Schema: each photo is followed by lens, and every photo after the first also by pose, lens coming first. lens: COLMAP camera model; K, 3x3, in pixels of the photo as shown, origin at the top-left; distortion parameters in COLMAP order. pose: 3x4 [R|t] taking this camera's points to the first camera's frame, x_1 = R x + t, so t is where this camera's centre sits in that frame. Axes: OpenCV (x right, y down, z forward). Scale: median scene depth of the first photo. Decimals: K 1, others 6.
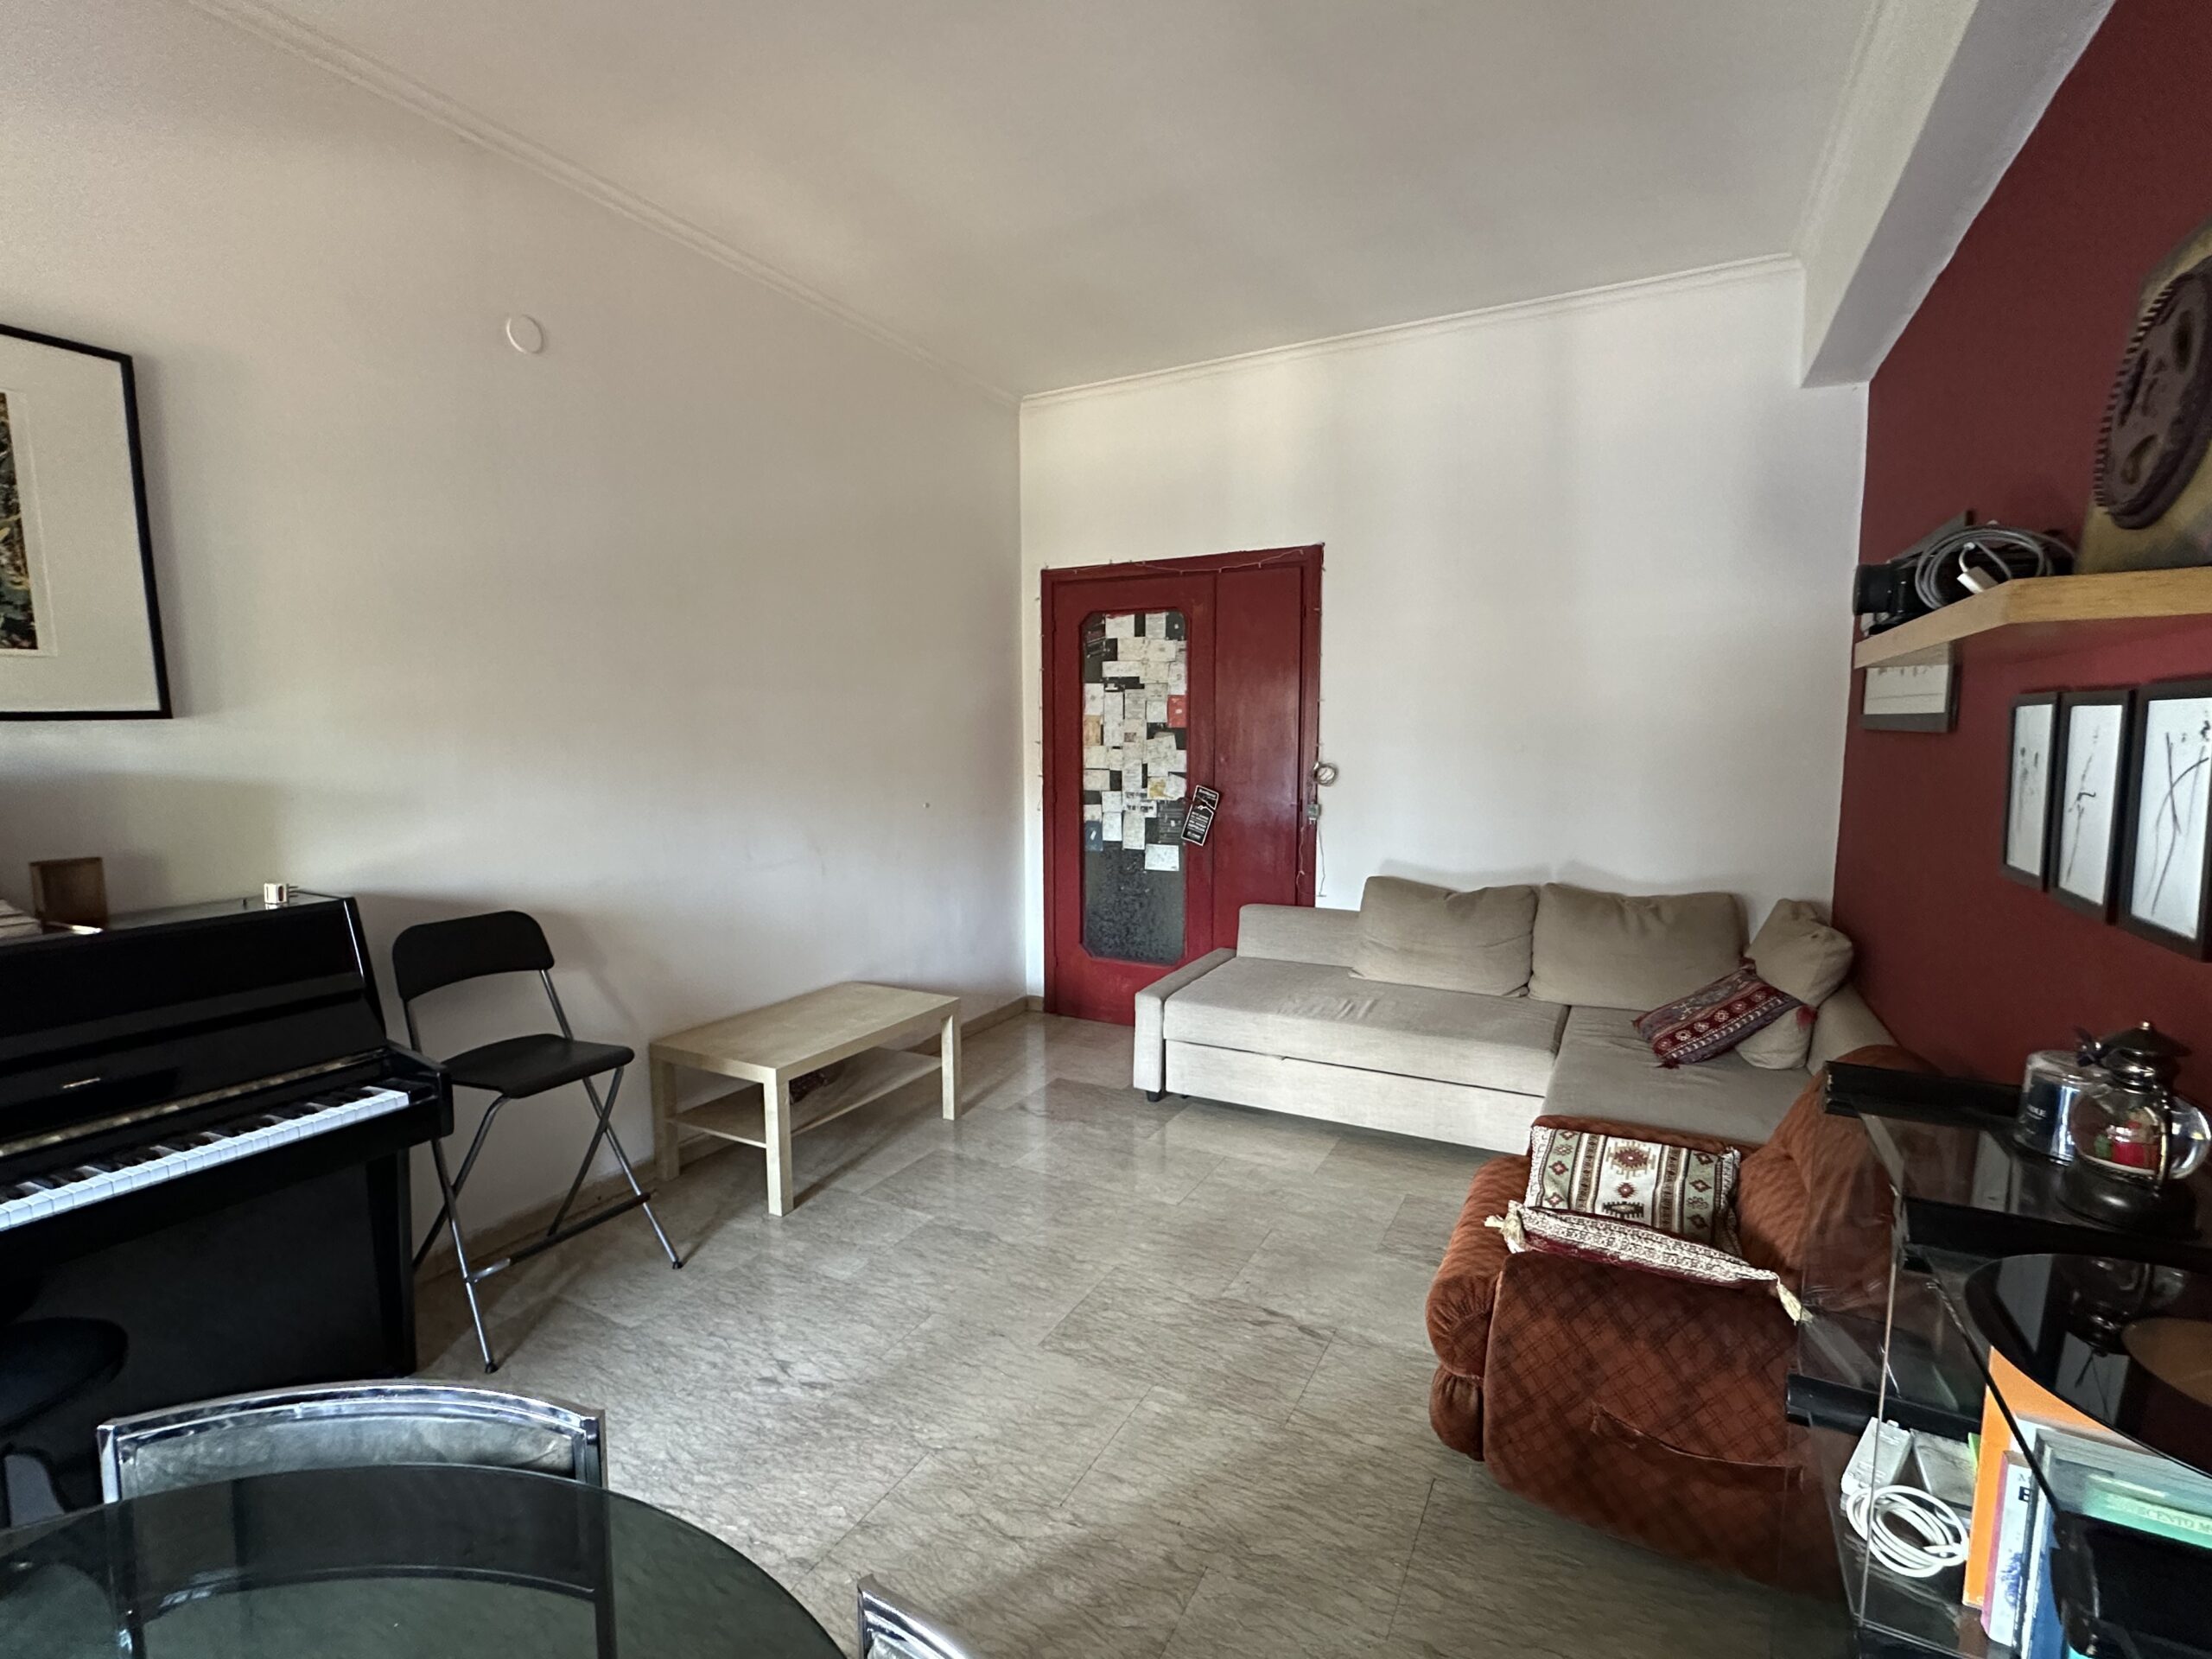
lens RADIAL K [[1020.6, 0, 1110.5], [0, 1020.6, 831.2], [0, 0, 1]] dist [0.010221, 0.000090]
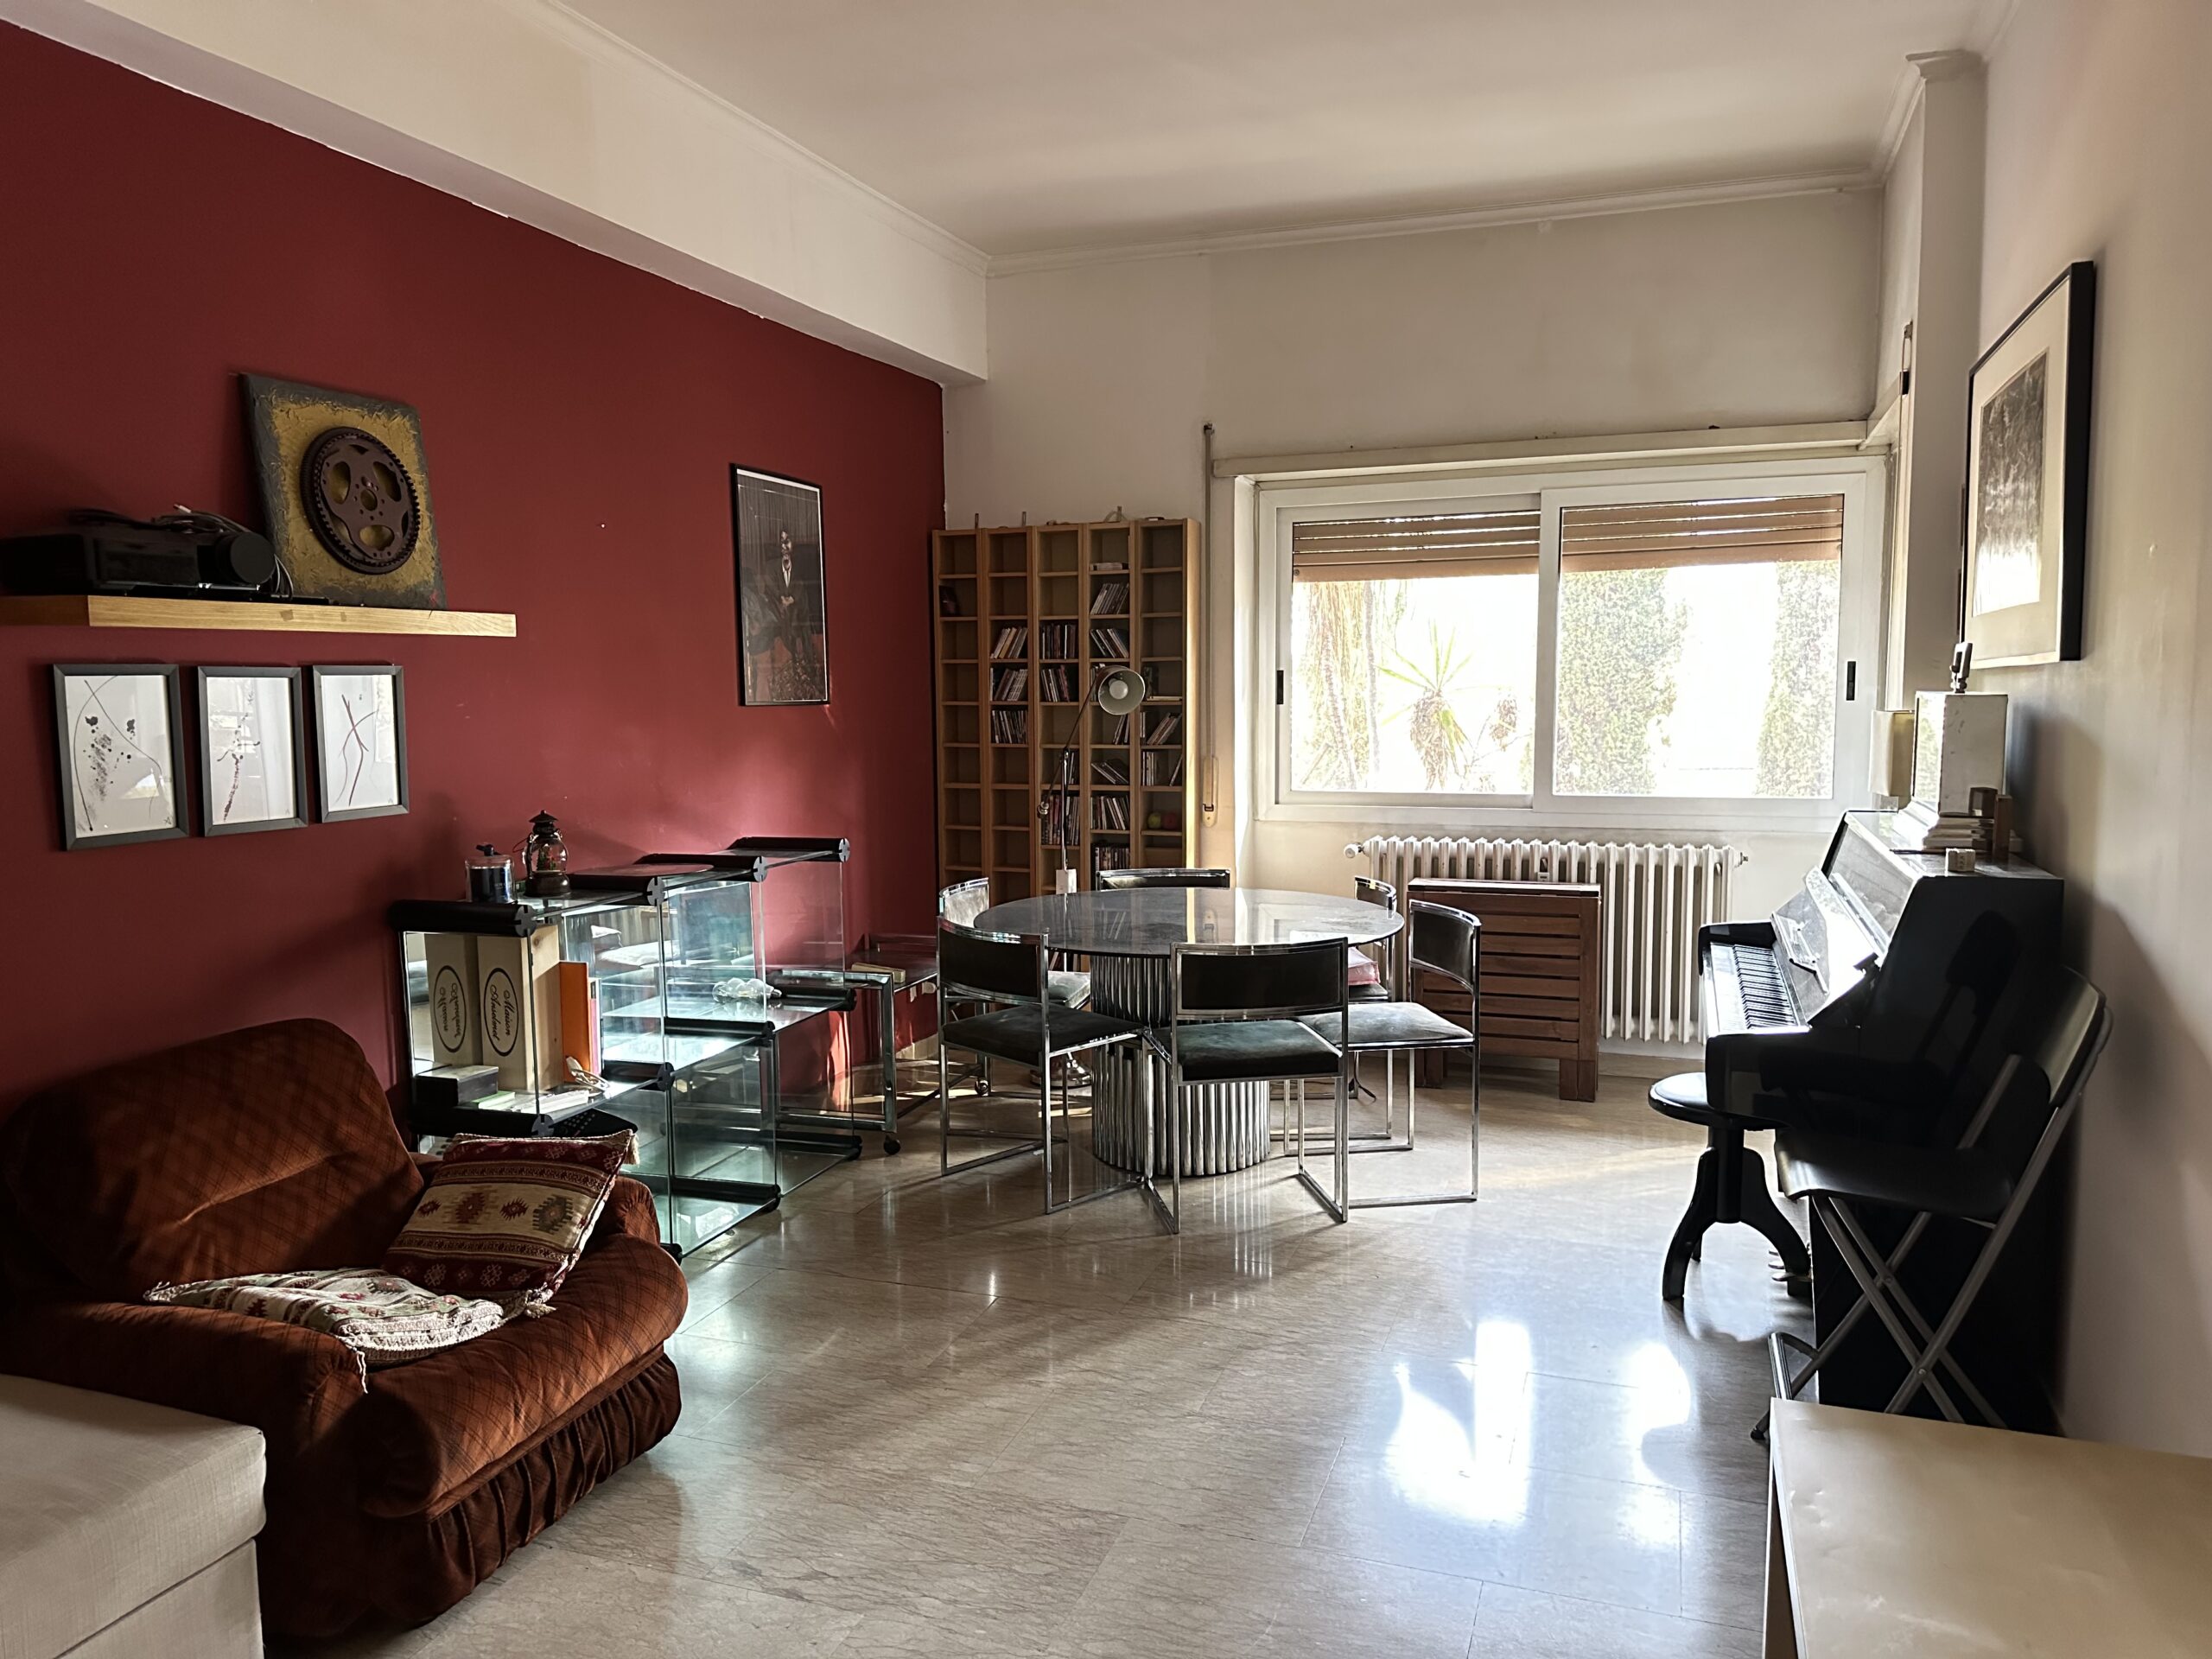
lens RADIAL K [[1544.3, 0, 1092.3], [0, 1544.3, 825.1], [0, 0, 1]] dist [0.158953, -0.229869]
pose [[-0.990306, 0.032217, -0.135118, 0.058195], [0.005082, 0.980484, 0.196535, -0.129437], [0.138813, 0.193943, -0.971142, 1.238064]]
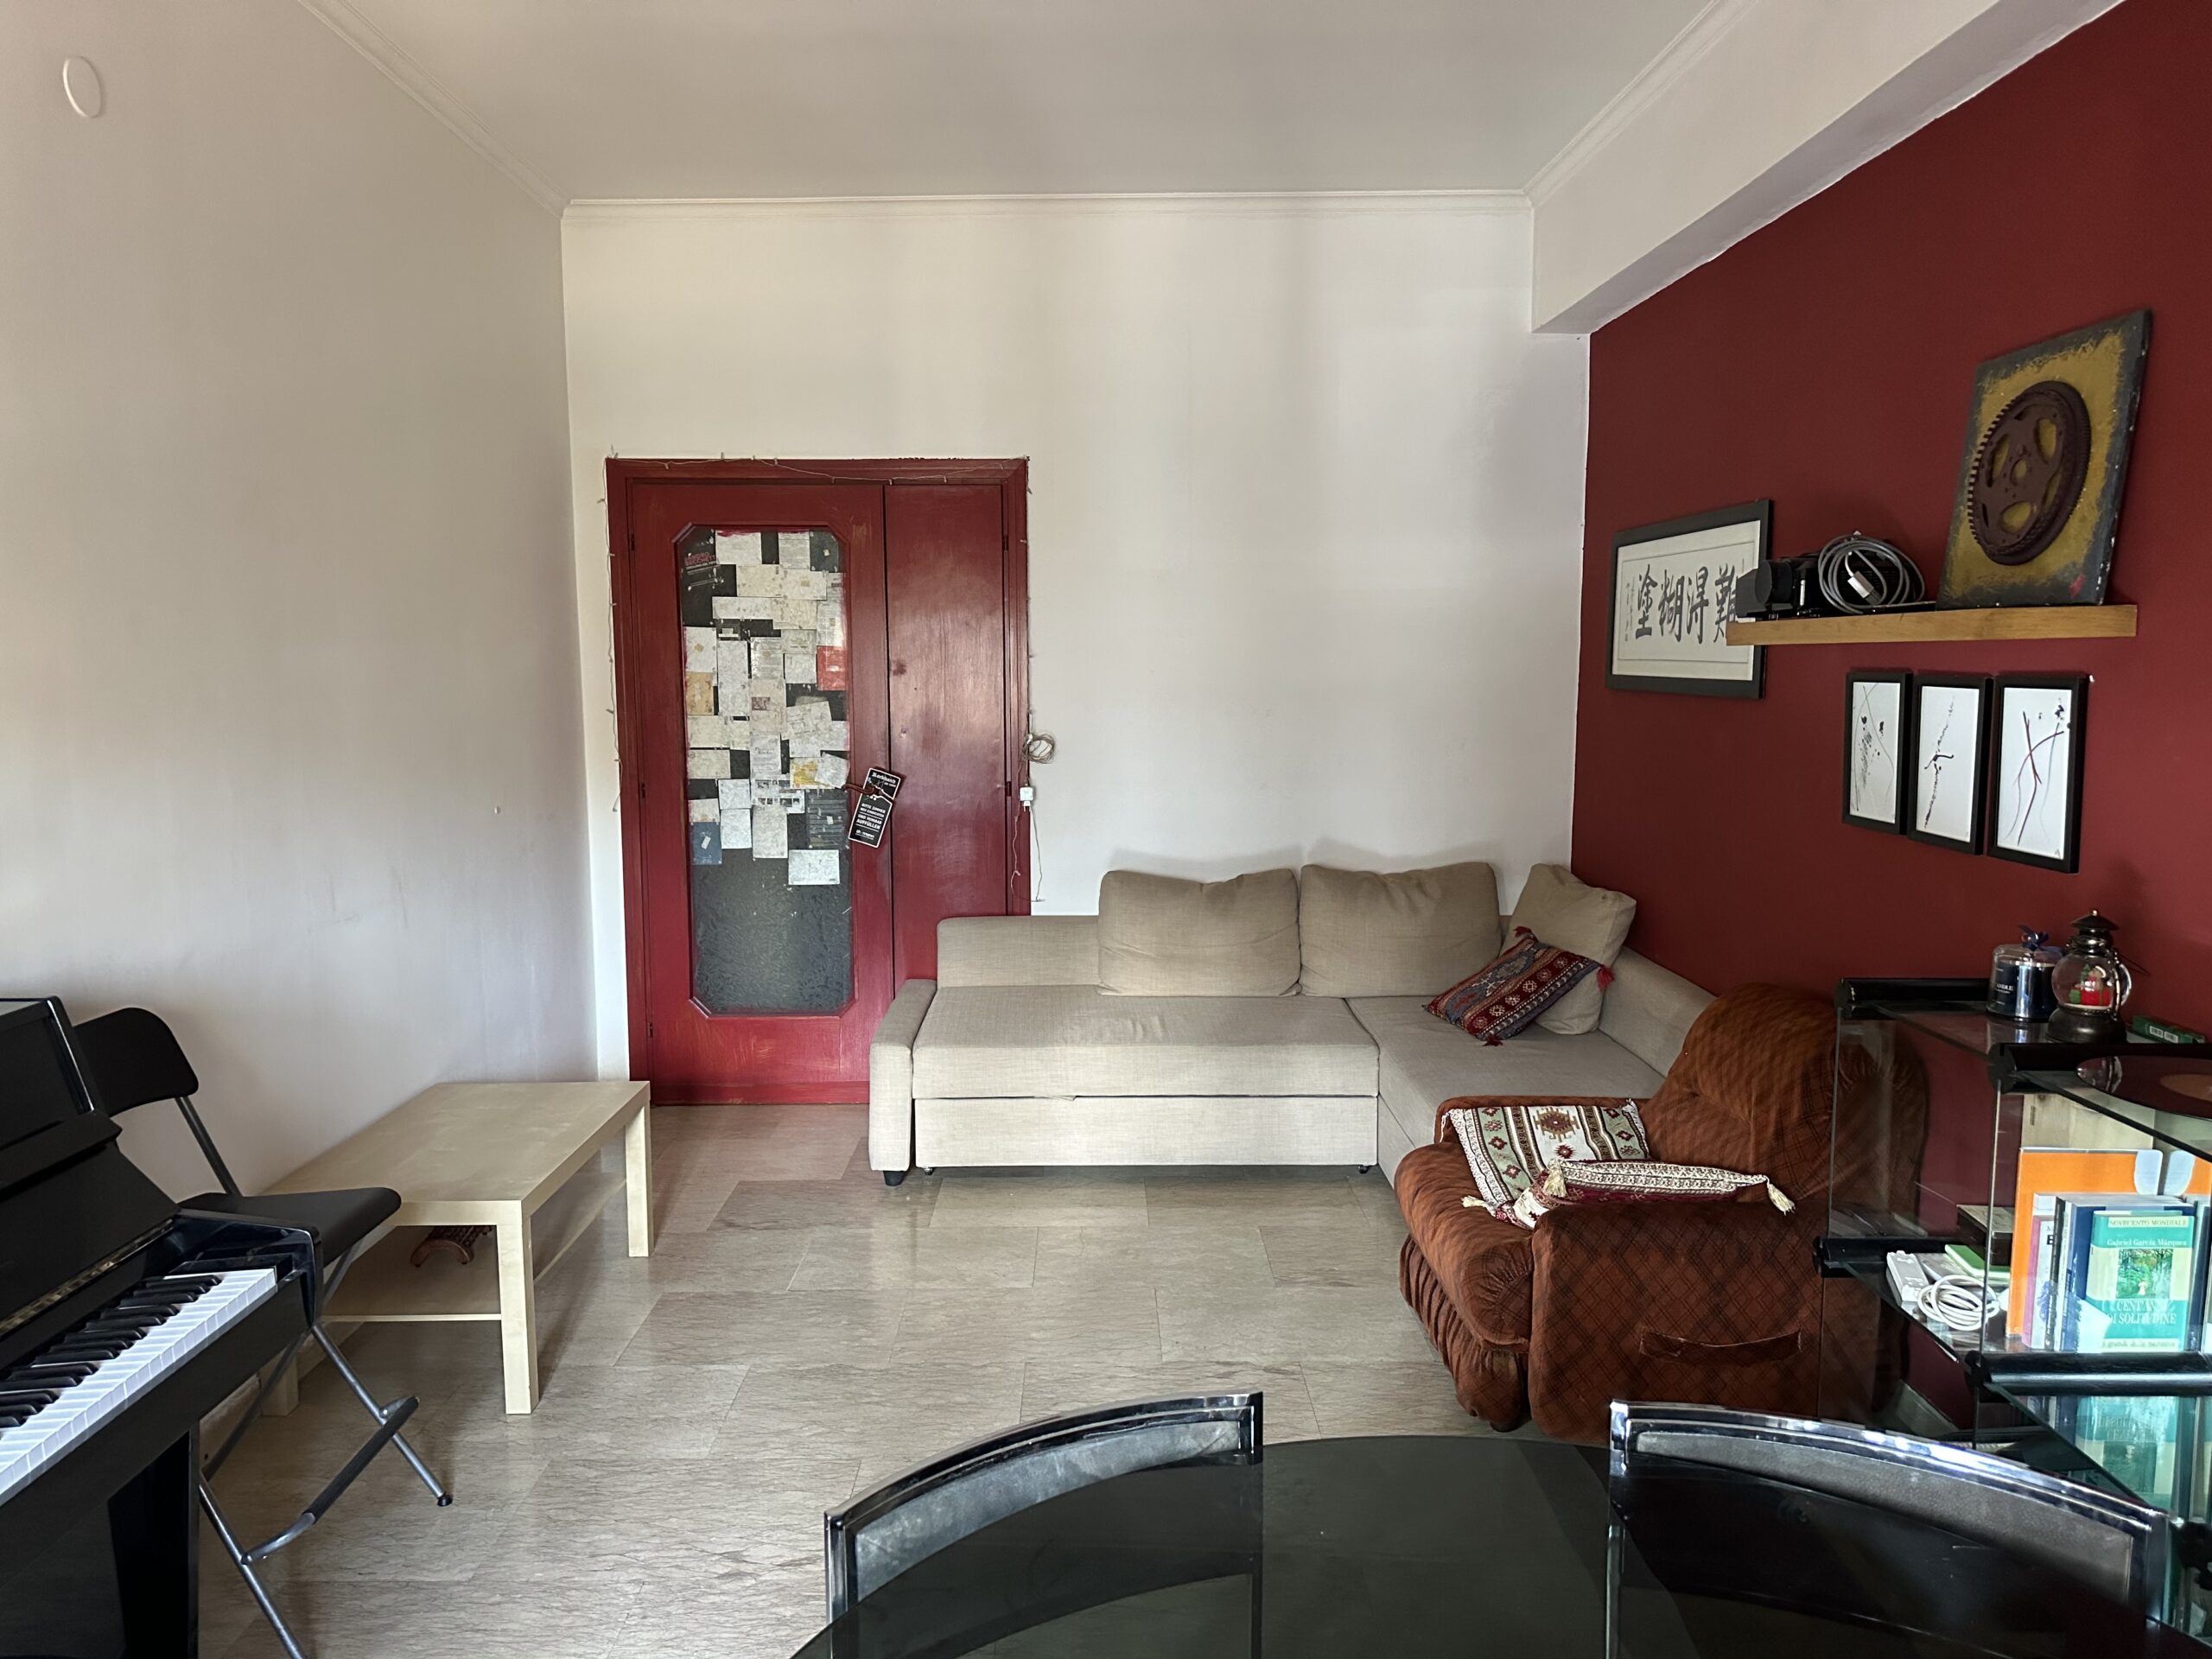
lens RADIAL K [[1544.3, 0, 1092.3], [0, 1544.3, 825.1], [0, 0, 1]] dist [0.158953, -0.229869]
pose [[0.882191, -0.052075, 0.468003, -0.362252], [0.051041, 0.998585, 0.014899, -0.013356], [-0.468117, 0.010744, 0.883601, -0.098319]]
